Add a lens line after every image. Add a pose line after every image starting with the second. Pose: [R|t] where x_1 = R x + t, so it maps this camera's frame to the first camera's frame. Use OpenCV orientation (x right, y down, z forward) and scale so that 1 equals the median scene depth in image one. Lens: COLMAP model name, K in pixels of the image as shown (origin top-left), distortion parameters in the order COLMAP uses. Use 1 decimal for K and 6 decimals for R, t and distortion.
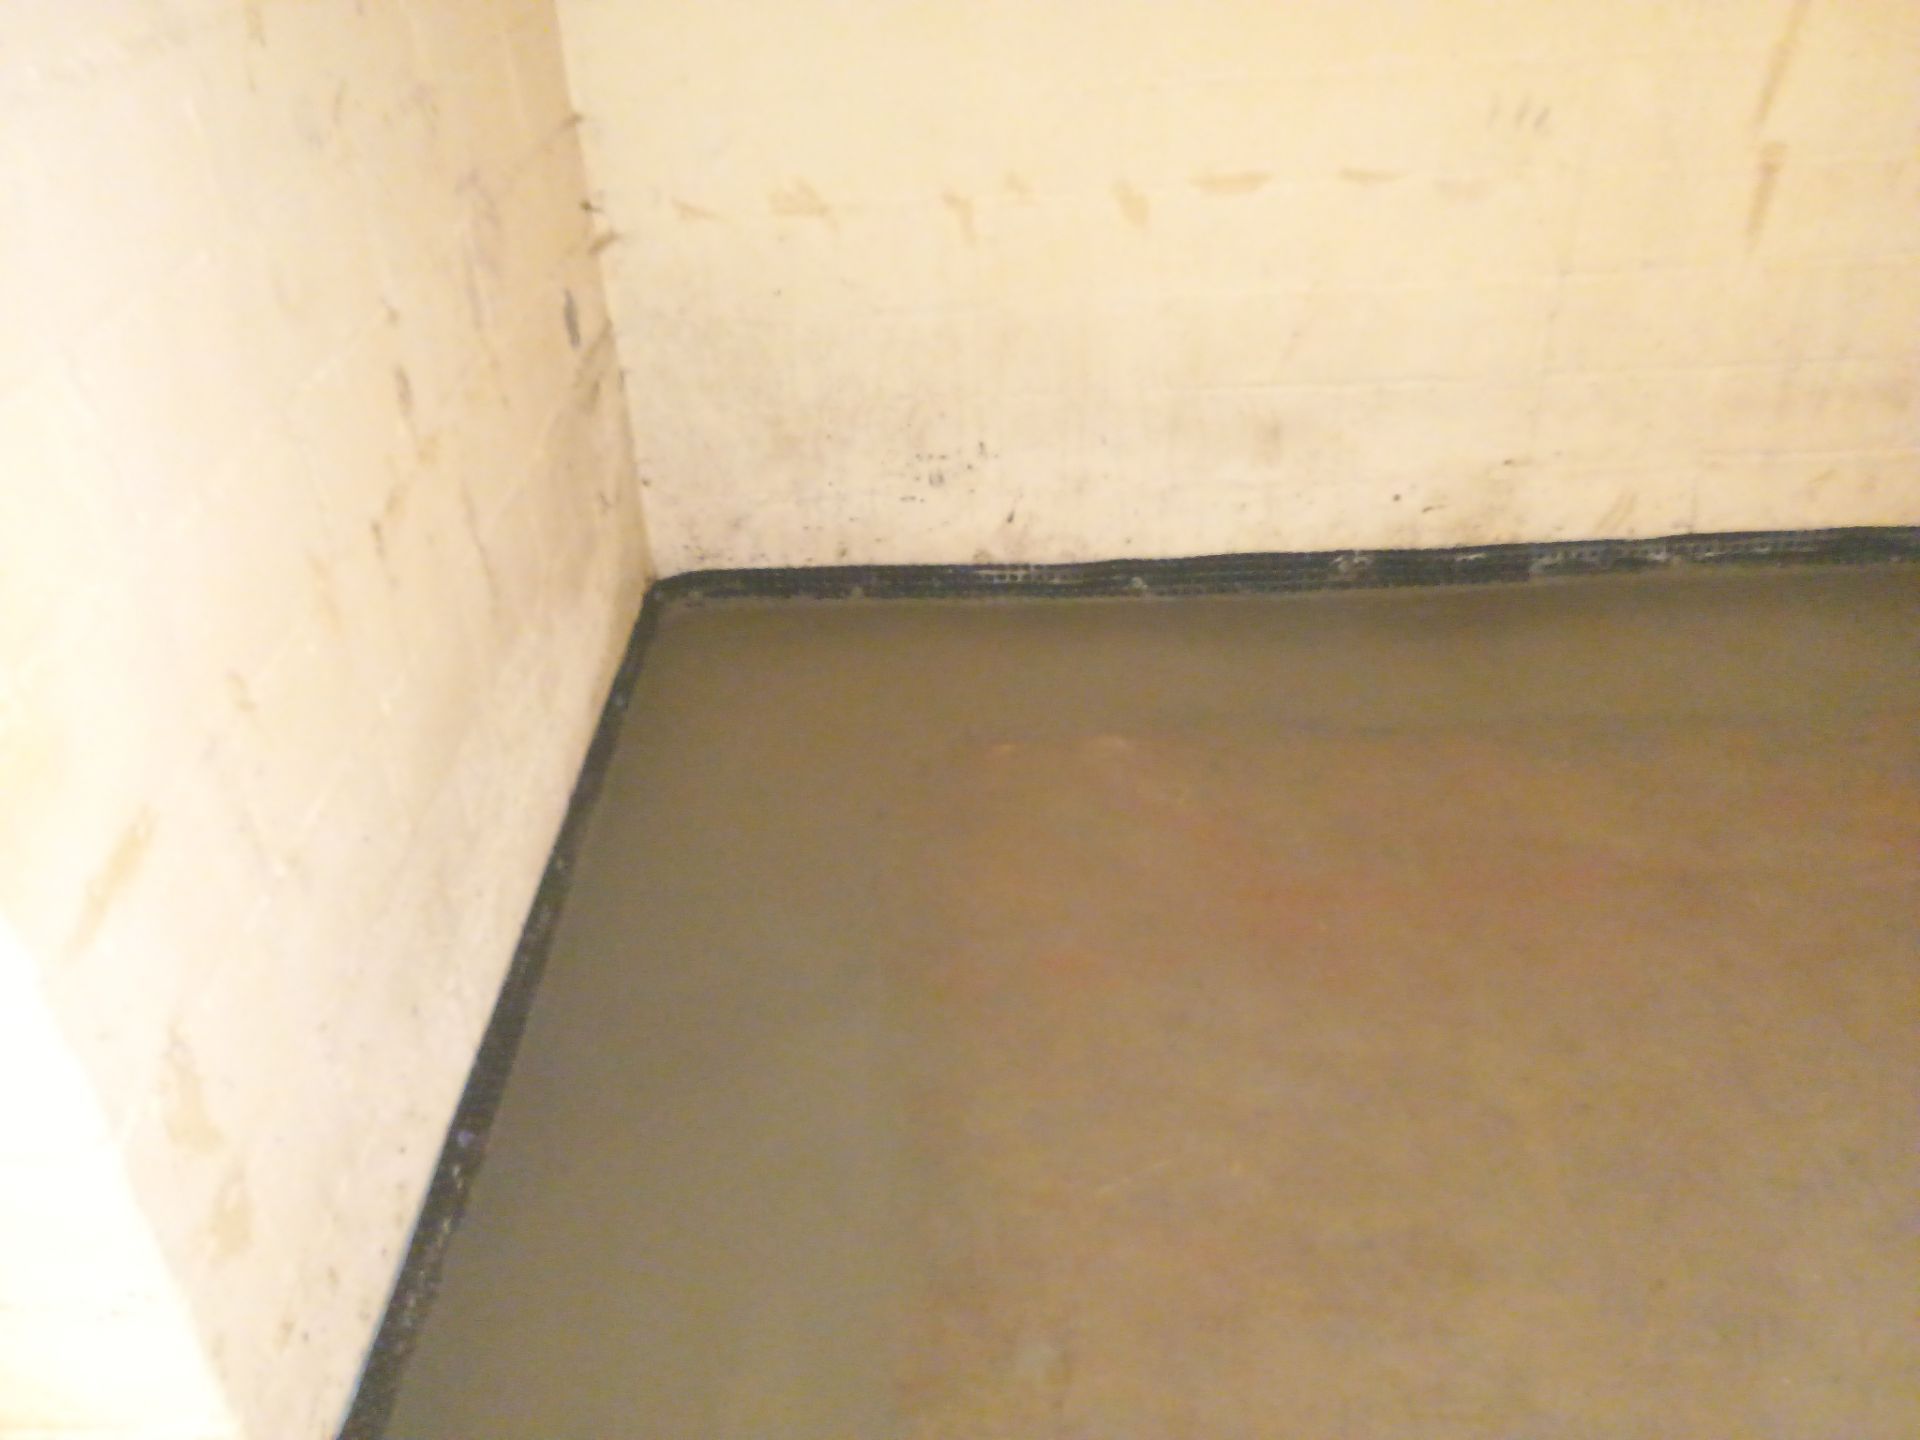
lens RADIAL K [[1675.7, 0, 933.5], [0, 1675.7, 744.2], [0, 0, 1]] dist [0.067150, -0.083969]
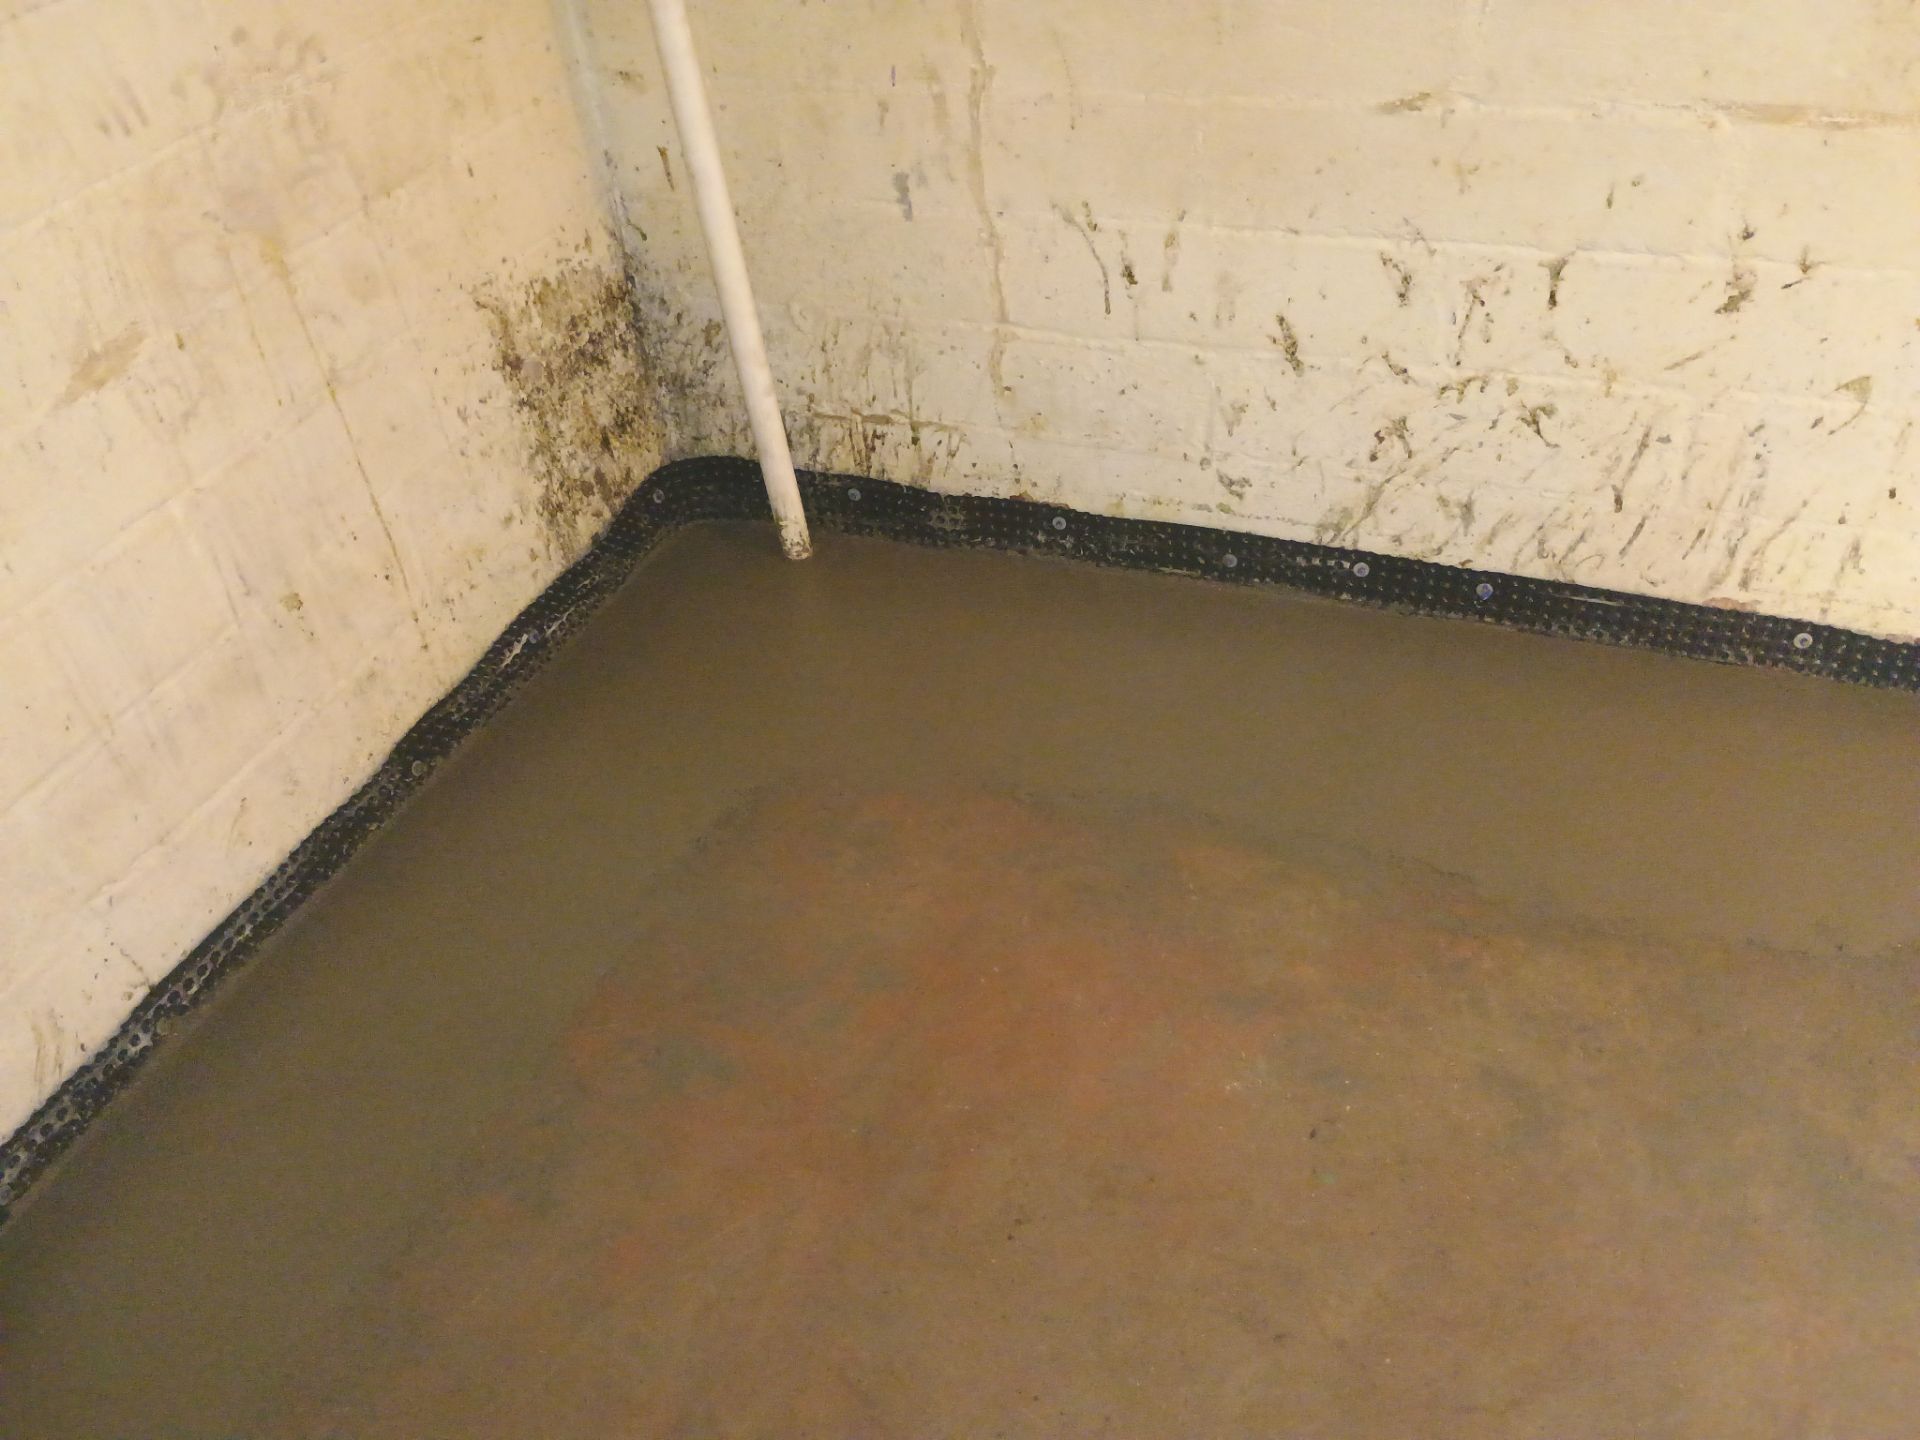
lens RADIAL K [[1675.7, 0, 957.4], [0, 1675.7, 715.2], [0, 0, 1]] dist [0.067150, -0.083969]
pose [[0.380365, -0.572983, 0.725957, 0.143643], [0.591077, 0.754330, 0.285682, -0.207414], [-0.711302, 0.320433, 0.625598, 0.320296]]
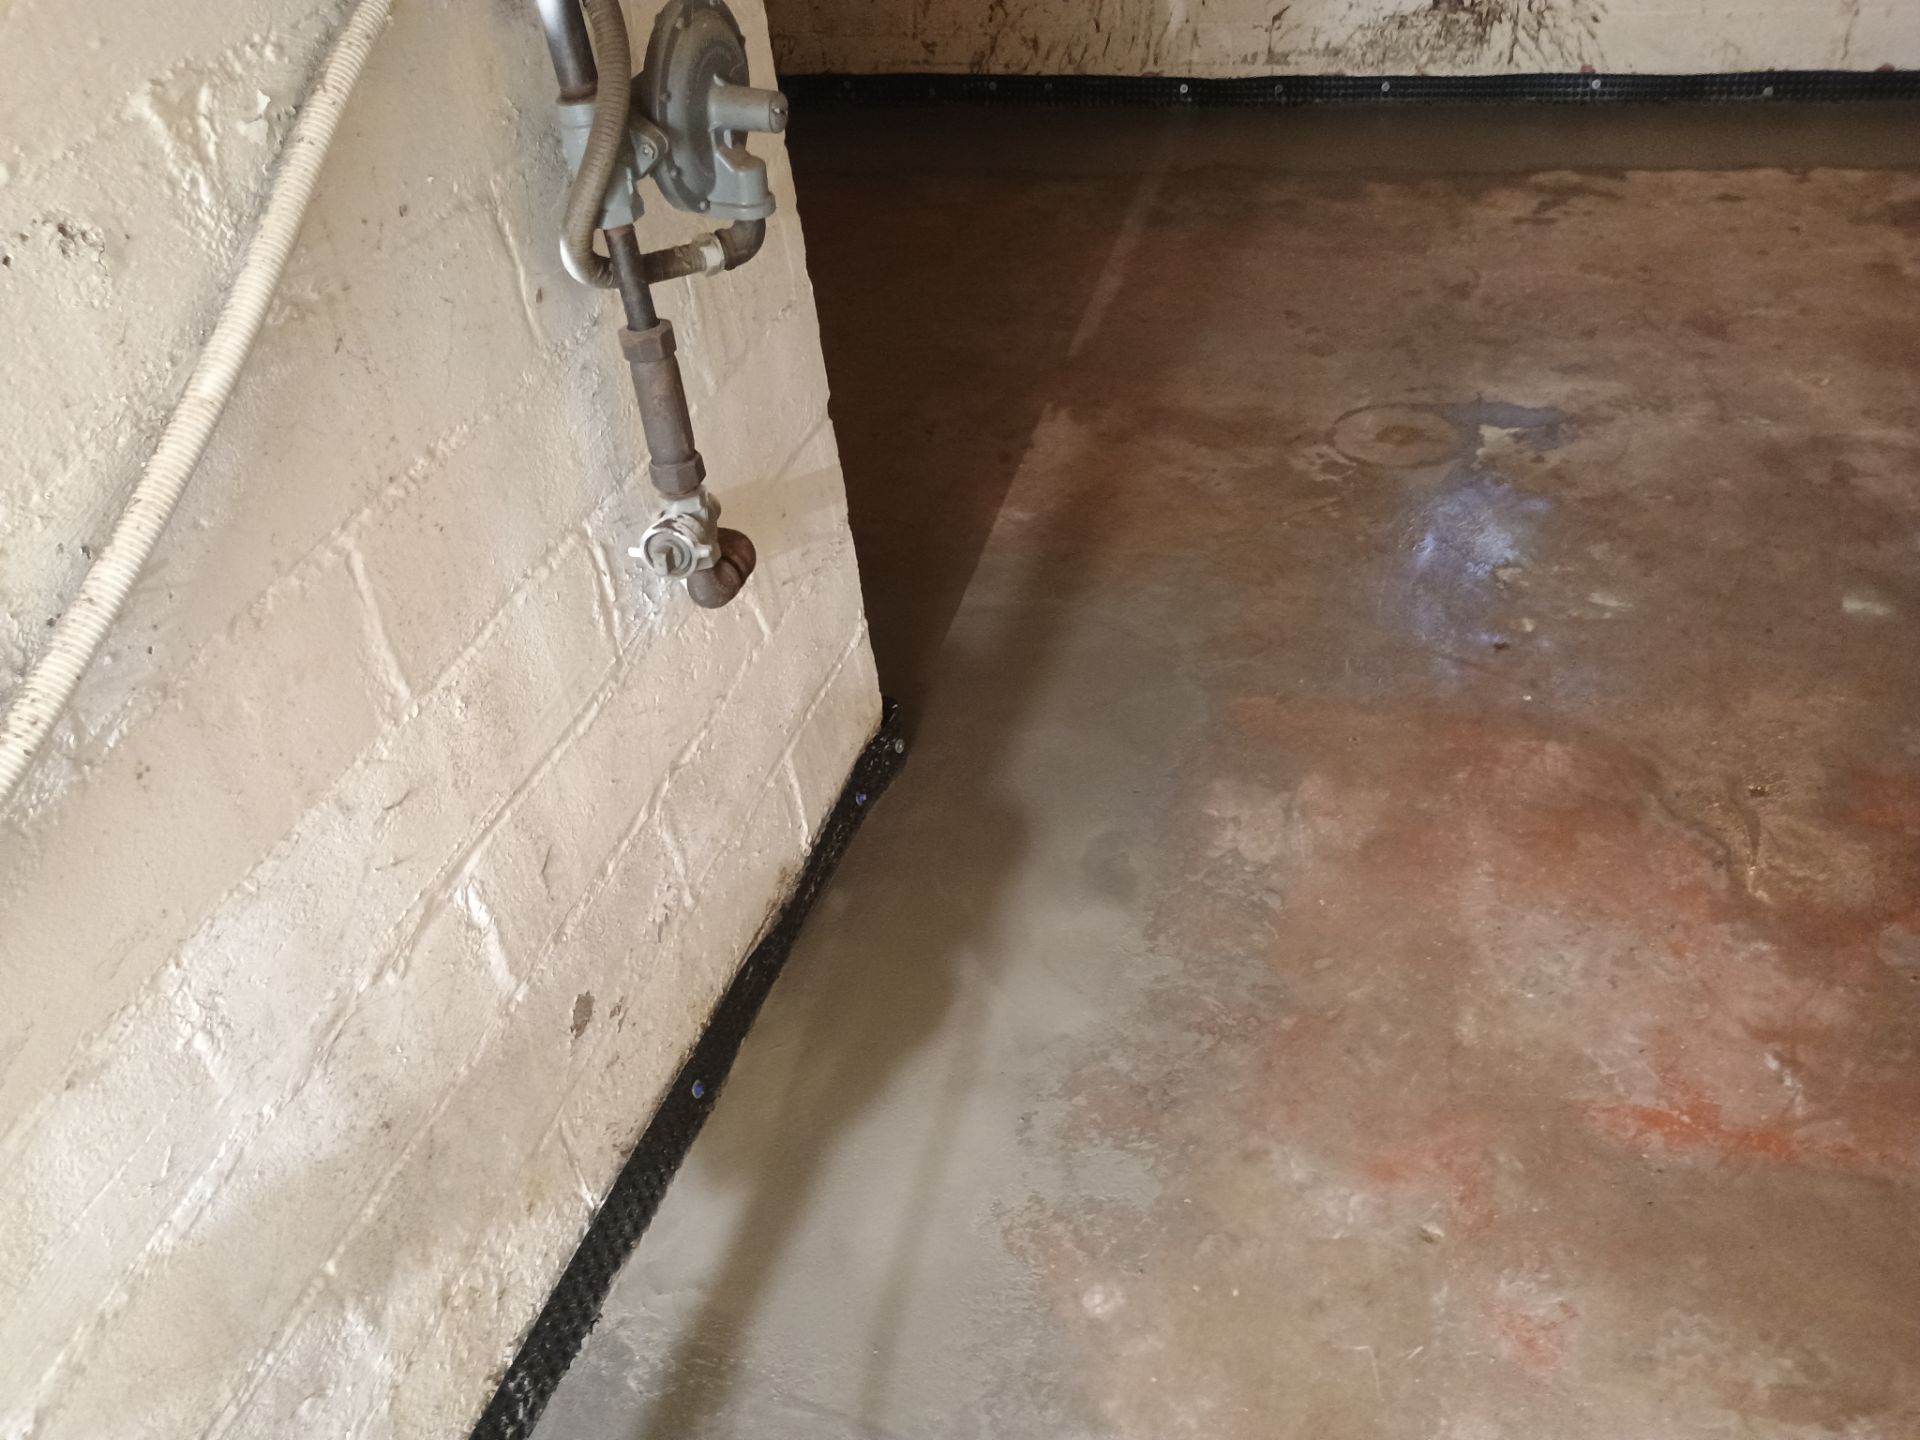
lens RADIAL K [[1675.7, 0, 957.5], [0, 1675.7, 734.2], [0, 0, 1]] dist [0.067150, -0.083969]
pose [[0.275556, -0.557584, 0.783051, -0.829530], [0.609632, 0.731189, 0.306125, 0.018951], [-0.743248, 0.393019, 0.541404, 0.038998]]
